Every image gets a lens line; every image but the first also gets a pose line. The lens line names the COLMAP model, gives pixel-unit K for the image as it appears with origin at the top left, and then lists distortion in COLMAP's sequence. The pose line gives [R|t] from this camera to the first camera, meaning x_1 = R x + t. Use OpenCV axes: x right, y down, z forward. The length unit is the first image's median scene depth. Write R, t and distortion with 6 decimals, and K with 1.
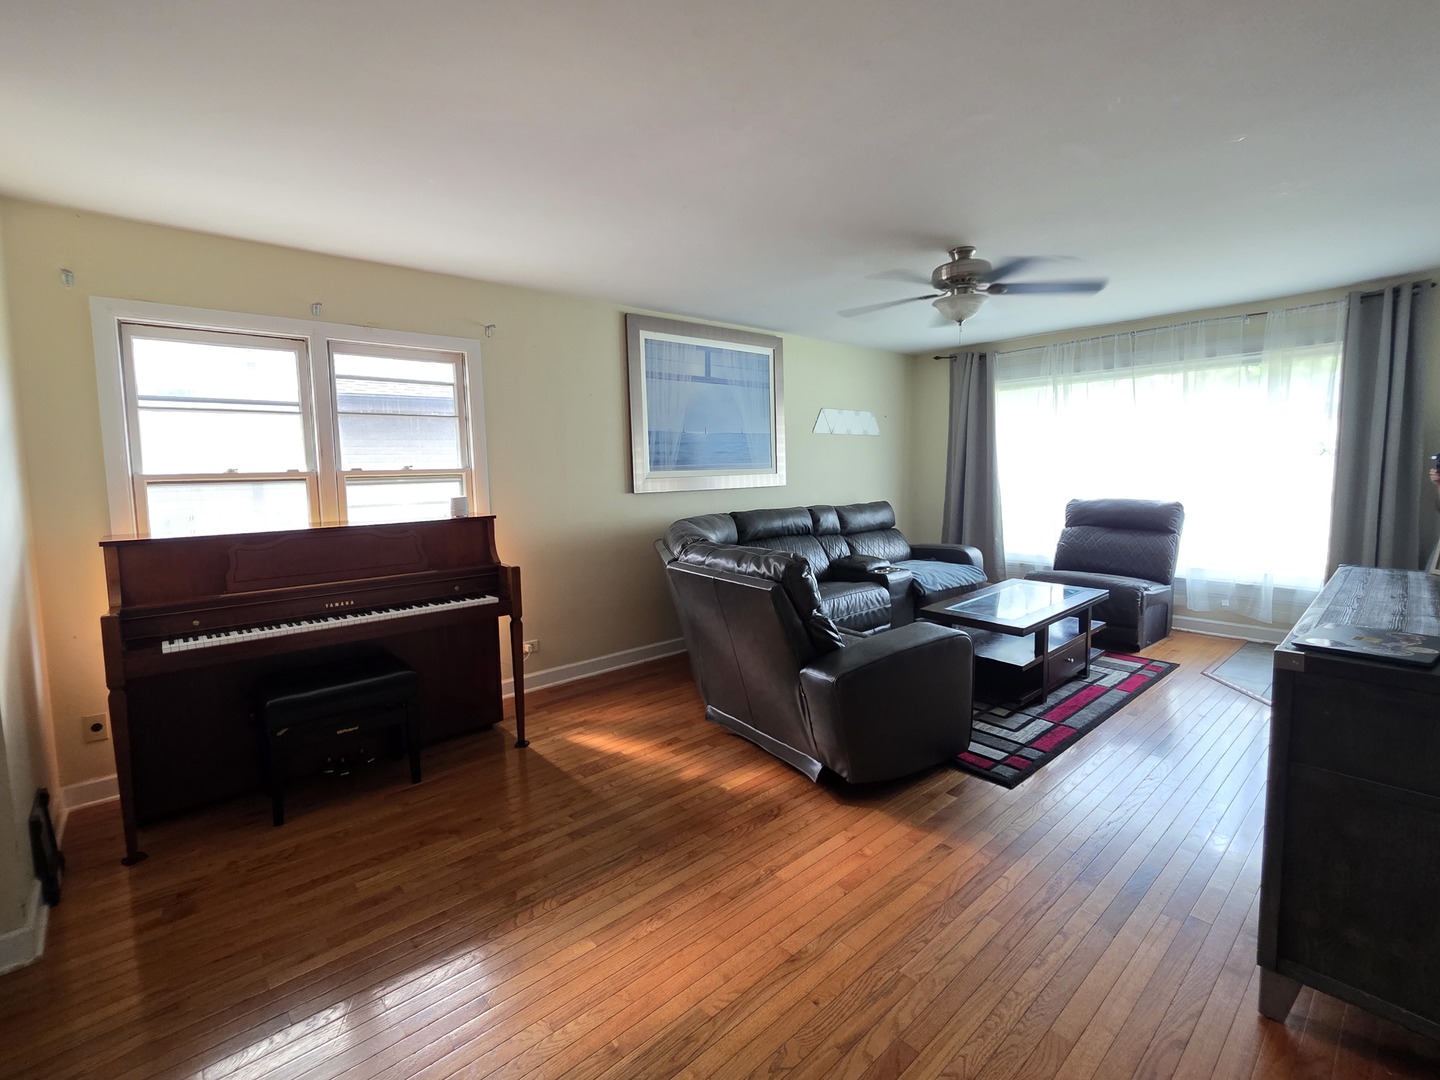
lens RADIAL K [[657.0, 0, 731.7], [0, 657.0, 539.0], [0, 0, 1]] dist [-0.001277, 0.001549]
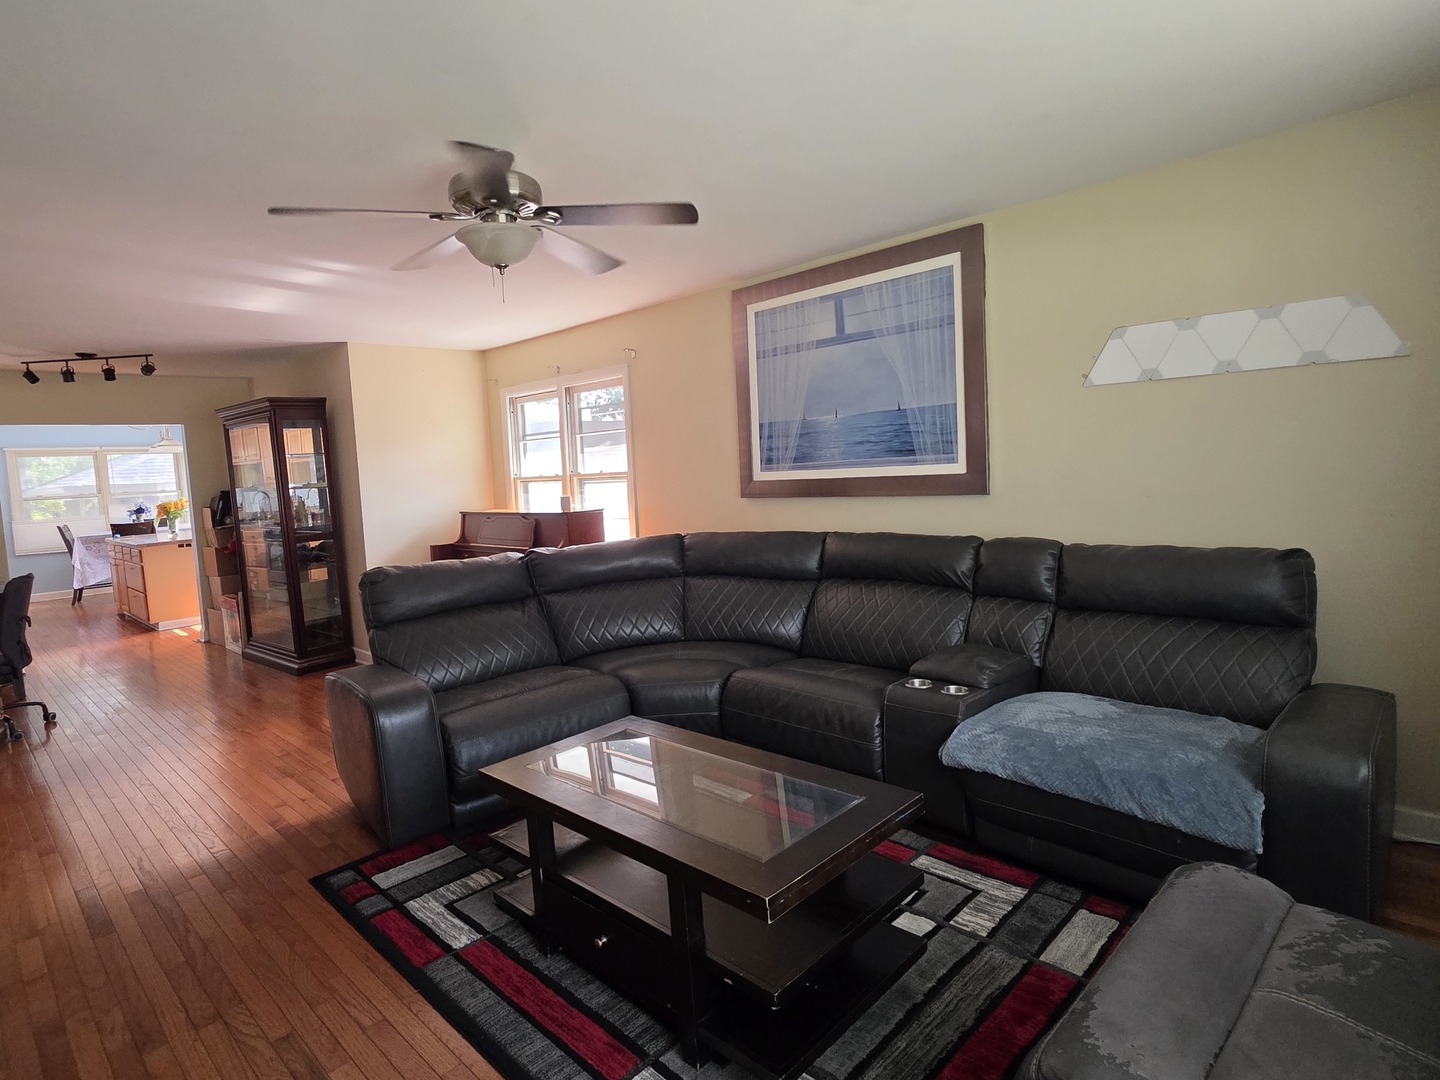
lens RADIAL K [[774.8, 0, 710.9], [0, 774.8, 552.6], [0, 0, 1]] dist [-0.004754, 0.002246]
pose [[0.057499, 0.127882, -0.990121, 0.847615], [-0.059872, 0.990419, 0.124443, -0.119303], [0.996549, 0.052125, 0.064604, 0.871898]]
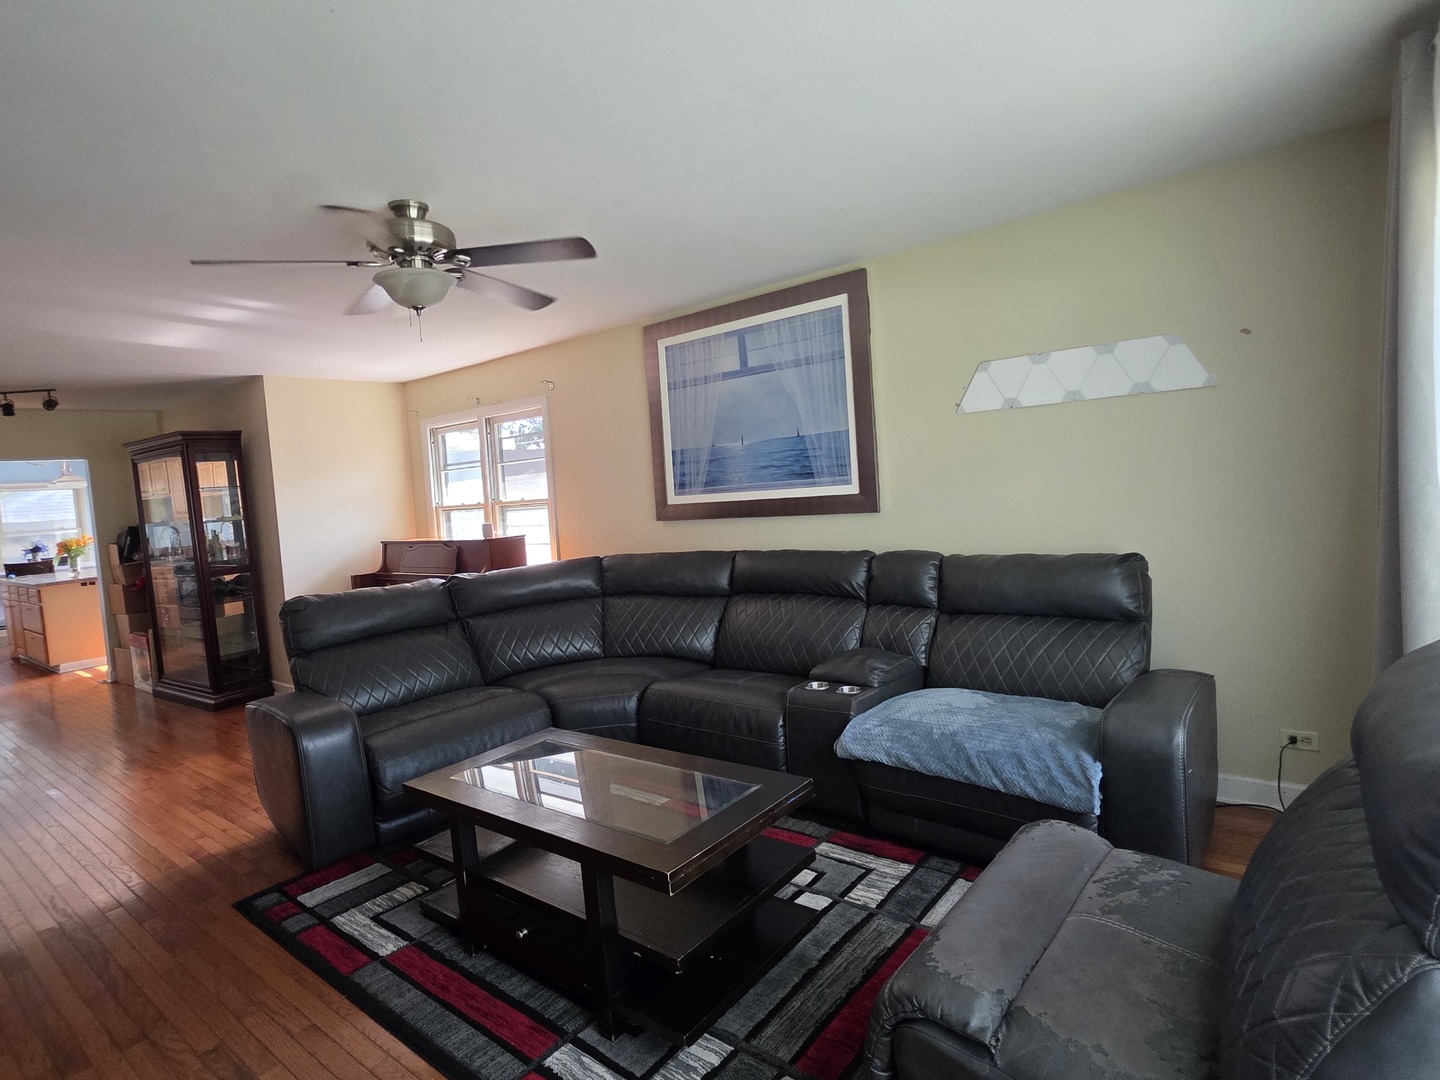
lens RADIAL K [[774.8, 0, 711.7], [0, 774.8, 547.7], [0, 0, 1]] dist [-0.004754, 0.002246]
pose [[0.148958, 0.087003, -0.985009, 0.900477], [-0.041817, 0.995785, 0.081631, -0.120142], [0.987959, 0.029031, 0.151968, 0.885691]]
